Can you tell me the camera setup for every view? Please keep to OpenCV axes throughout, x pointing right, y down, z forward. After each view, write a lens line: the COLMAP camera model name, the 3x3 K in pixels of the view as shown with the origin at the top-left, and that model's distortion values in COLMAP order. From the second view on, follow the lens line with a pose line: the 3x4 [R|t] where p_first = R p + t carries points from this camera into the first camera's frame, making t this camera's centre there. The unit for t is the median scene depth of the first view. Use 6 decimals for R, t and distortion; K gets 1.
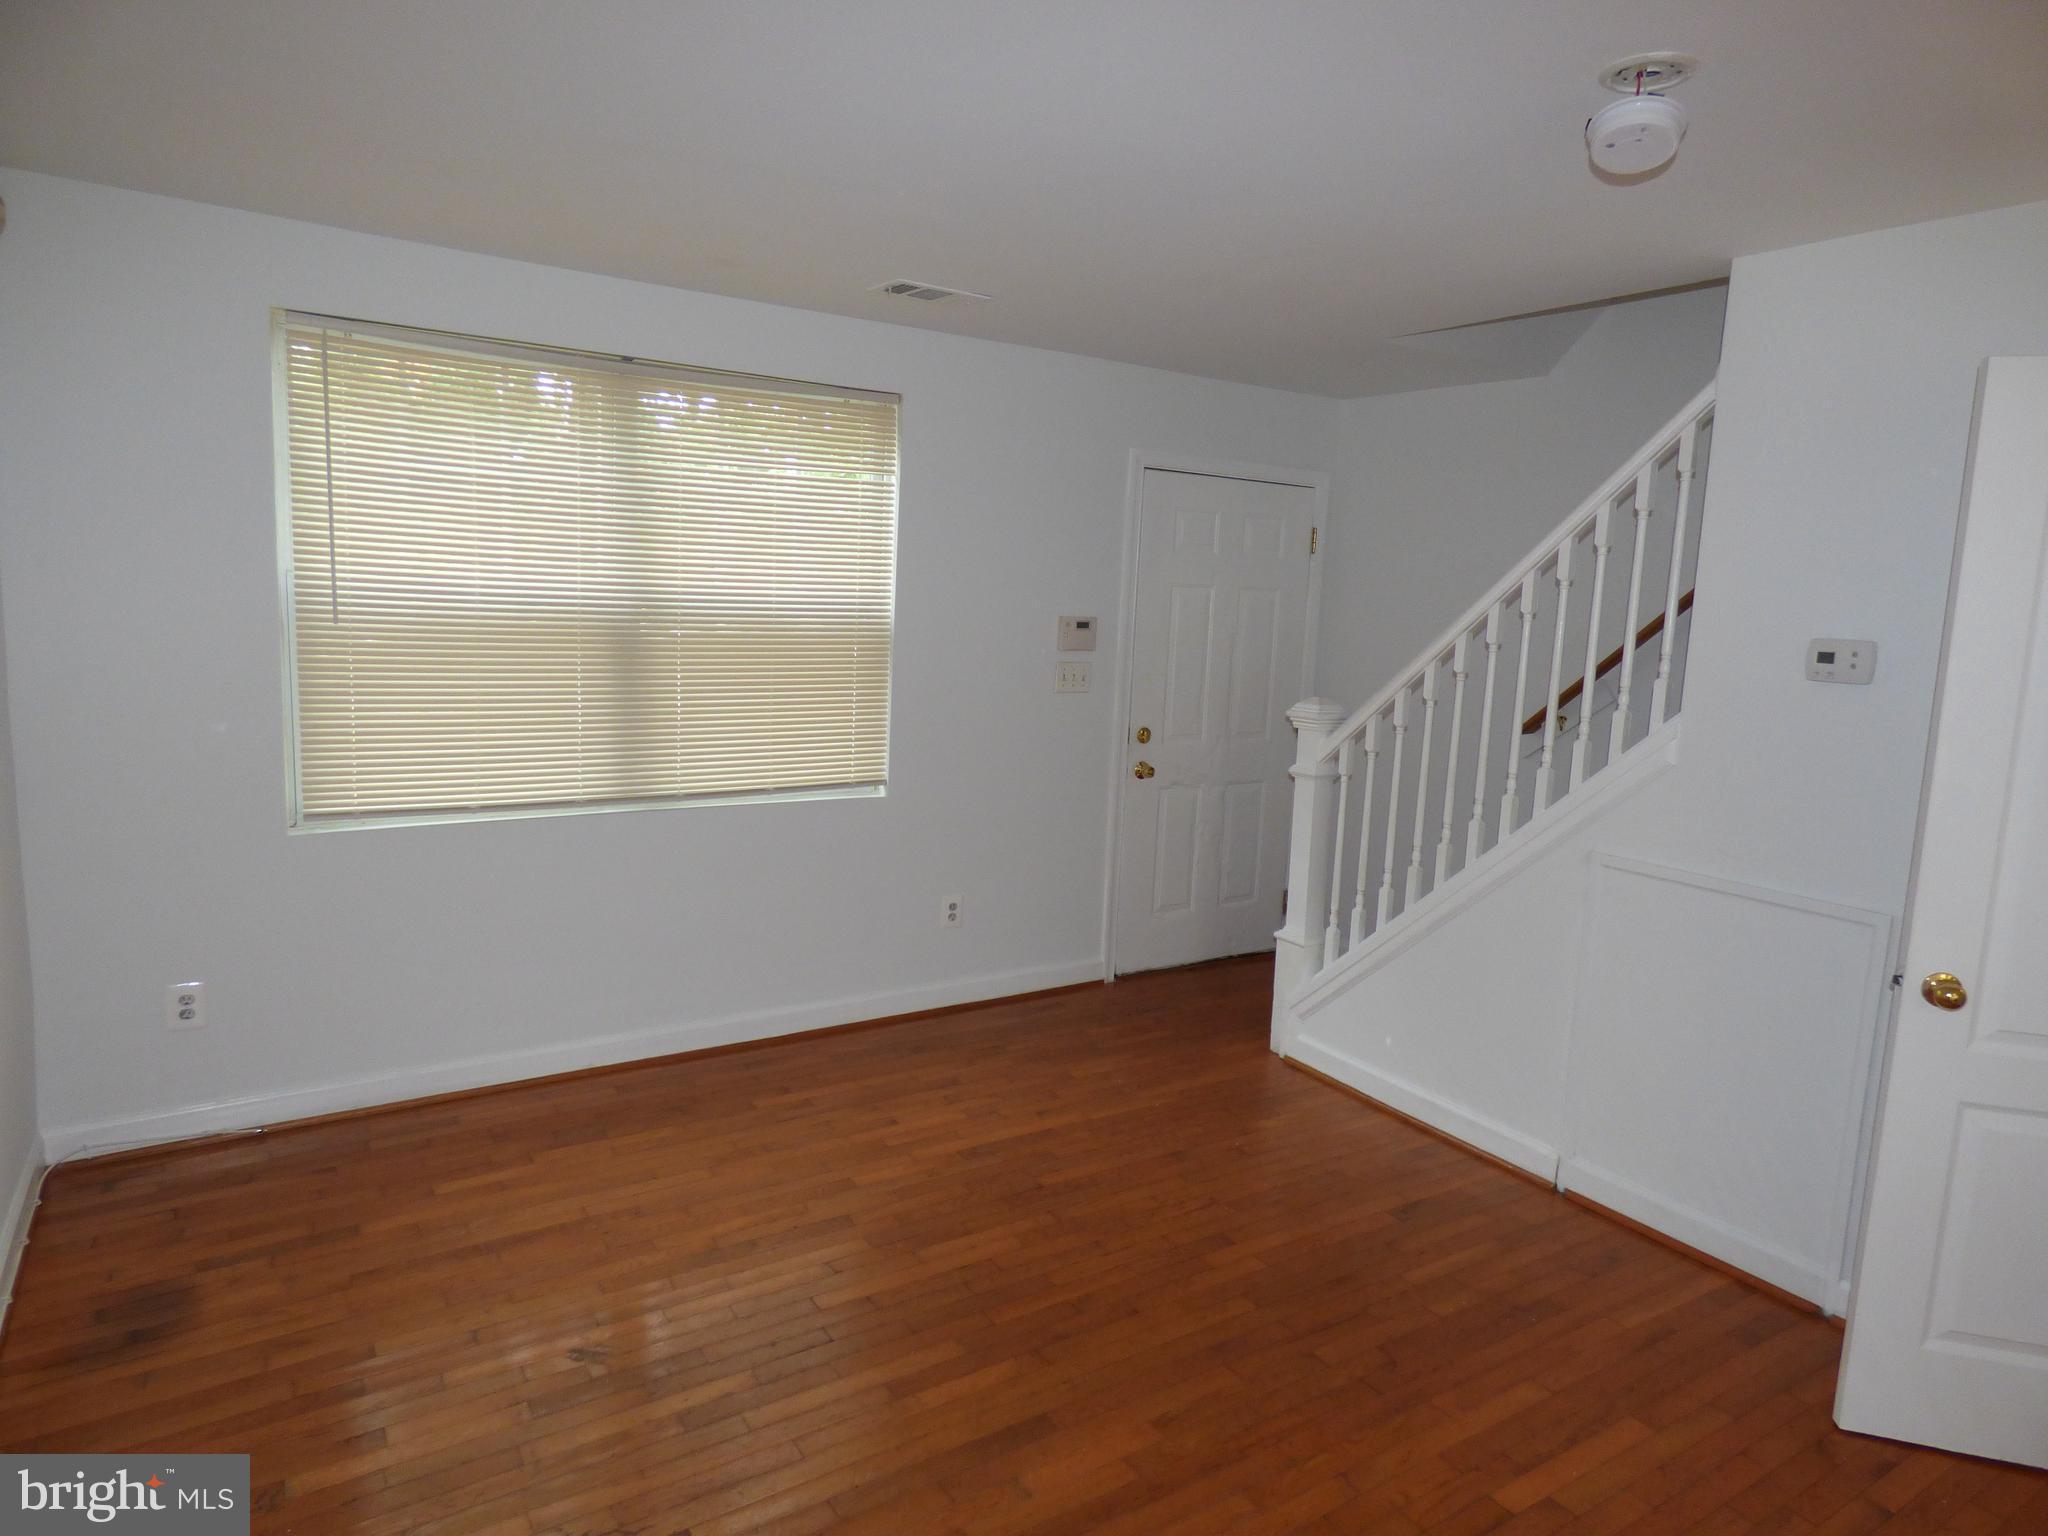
lens RADIAL K [[1228.6, 0, 1031.0], [0, 1228.6, 761.0], [0, 0, 1]] dist [-0.015159, 0.003256]
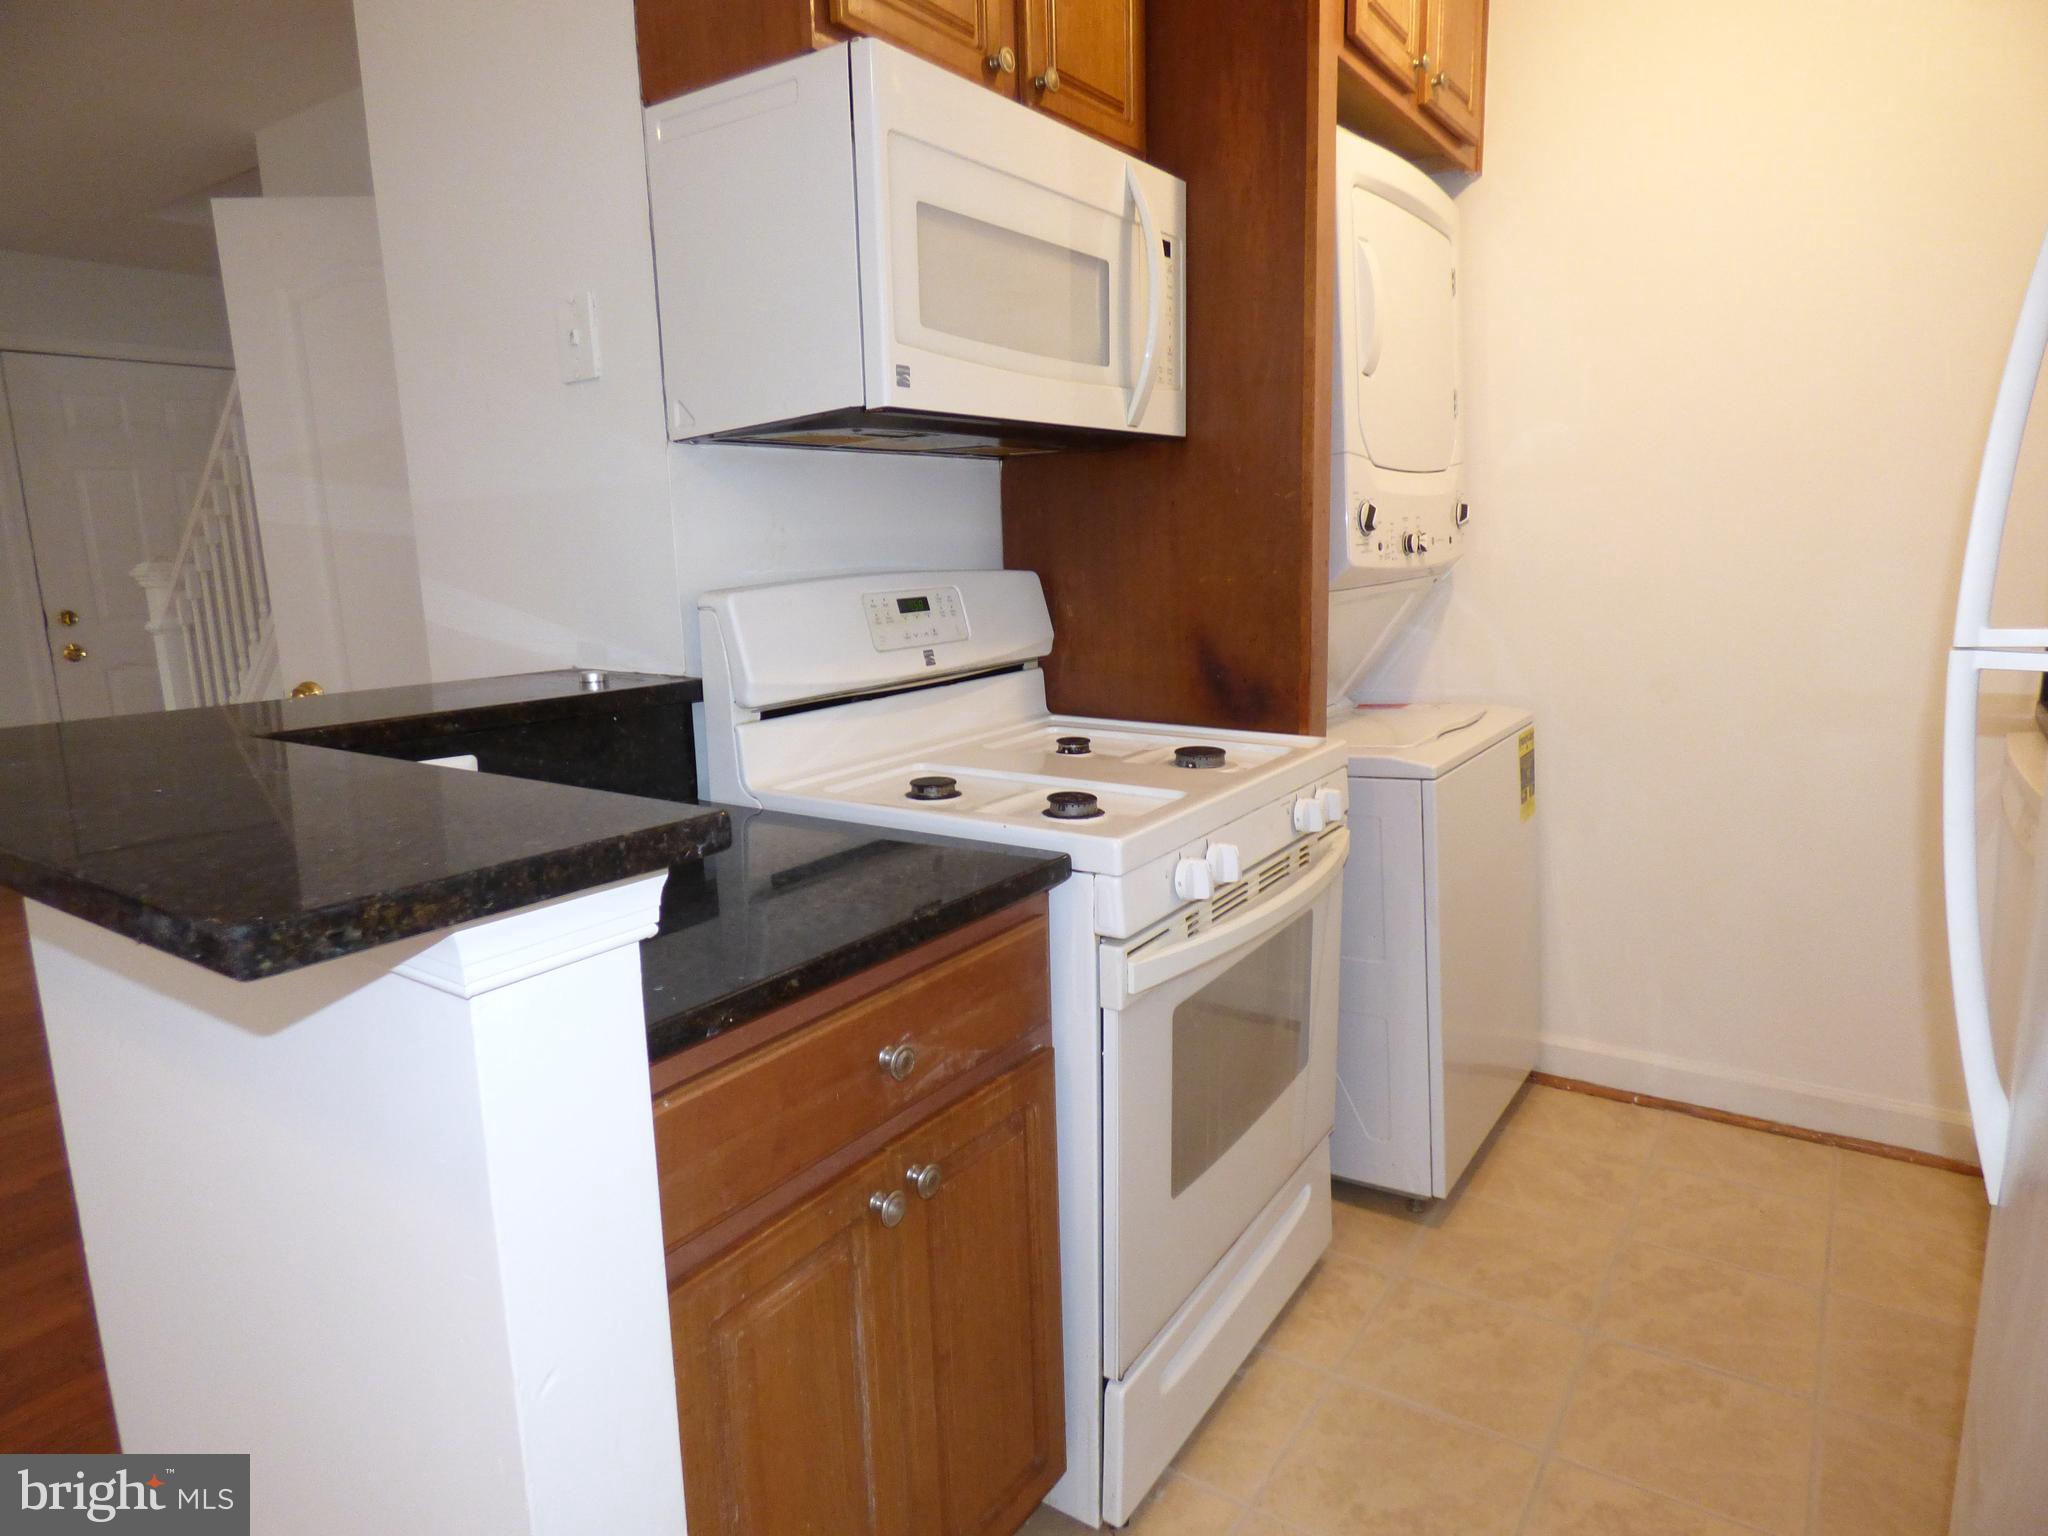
lens RADIAL K [[1228.6, 0, 1025.2], [0, 1228.6, 766.6], [0, 0, 1]] dist [-0.015159, 0.003256]
pose [[0.923175, -0.136230, 0.359428, 0.652001], [0.116195, 0.990246, 0.076882, 0.169025], [-0.366396, -0.029212, 0.930000, -0.337750]]
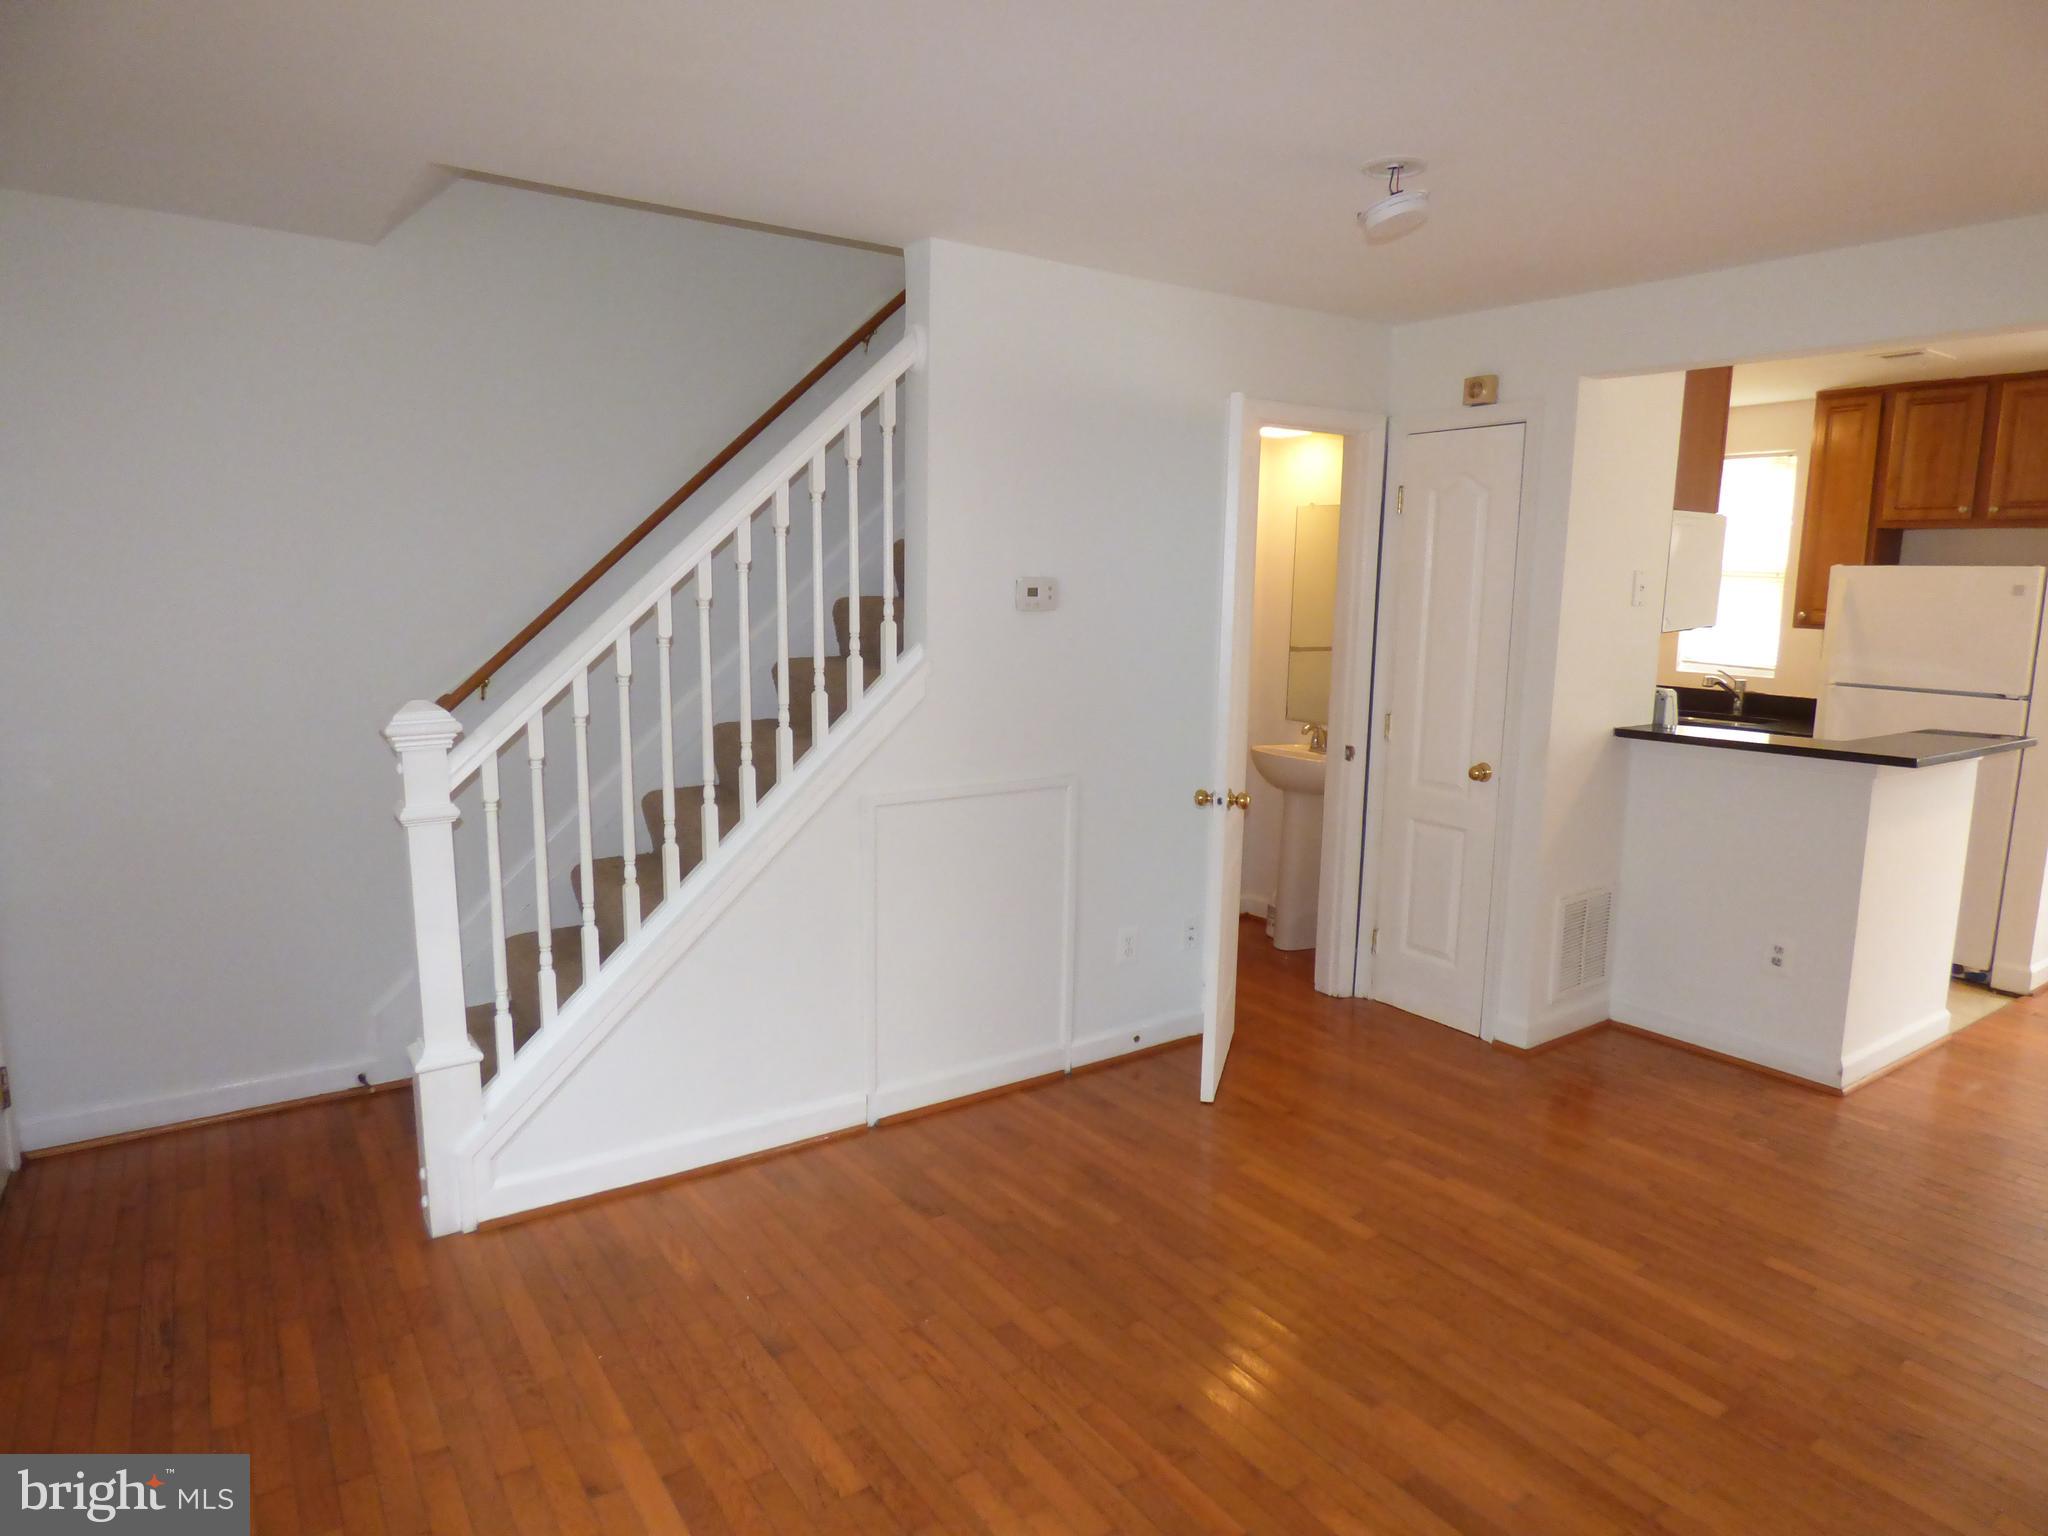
lens RADIAL K [[1228.6, 0, 1032.8], [0, 1228.6, 765.1], [0, 0, 1]] dist [-0.015159, 0.003256]
pose [[-0.030735, -0.199057, 0.979506, -0.527822], [0.117789, 0.972419, 0.201313, -0.137177], [-0.992563, 0.121563, -0.006440, 0.842407]]
